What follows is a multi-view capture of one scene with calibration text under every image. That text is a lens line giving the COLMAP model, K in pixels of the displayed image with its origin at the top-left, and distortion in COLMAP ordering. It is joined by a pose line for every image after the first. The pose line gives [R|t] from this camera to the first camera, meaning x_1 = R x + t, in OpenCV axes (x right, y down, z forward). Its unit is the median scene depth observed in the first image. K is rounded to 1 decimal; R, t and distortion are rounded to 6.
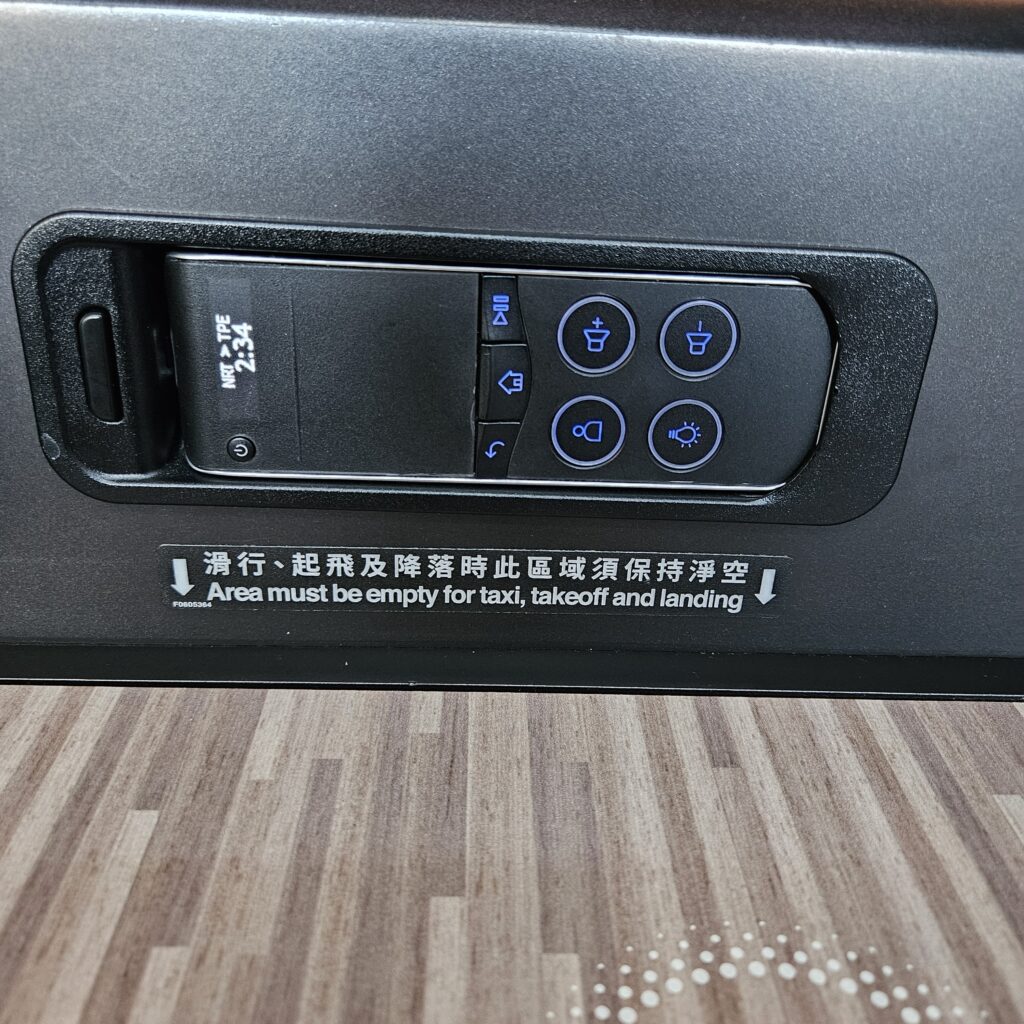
lens RADIAL K [[959.1, 0, 519.1], [0, 959.1, 509.8], [0, 0, 1]] dist [0.053650, -0.066092]
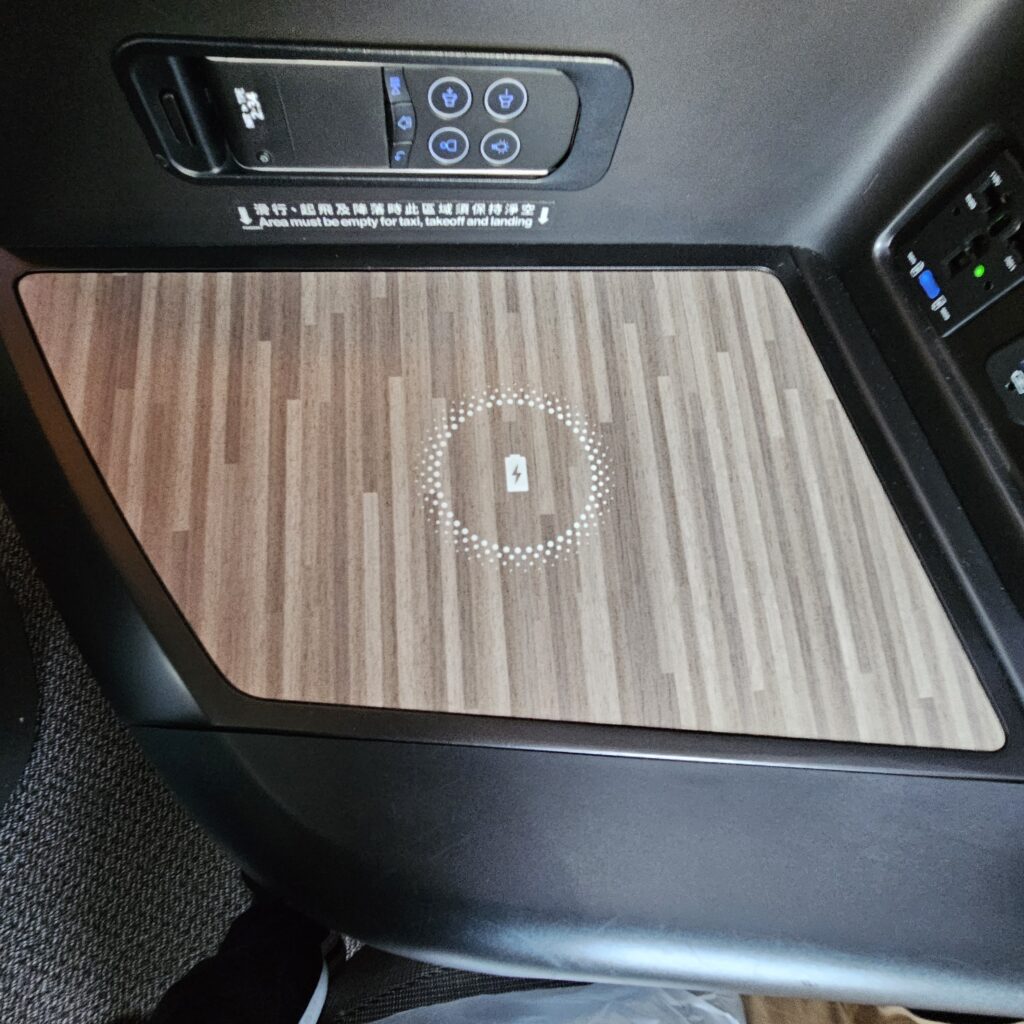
lens RADIAL K [[662.8, 0, 512.0], [0, 662.8, 512.0], [0, 0, 1]] dist [-0.001469, 0.000599]
pose [[0.997187, -0.028557, 0.069300, 0.088790], [-0.029615, 0.699232, 0.714282, -0.532664], [-0.068855, -0.714325, 0.696419, -0.442961]]
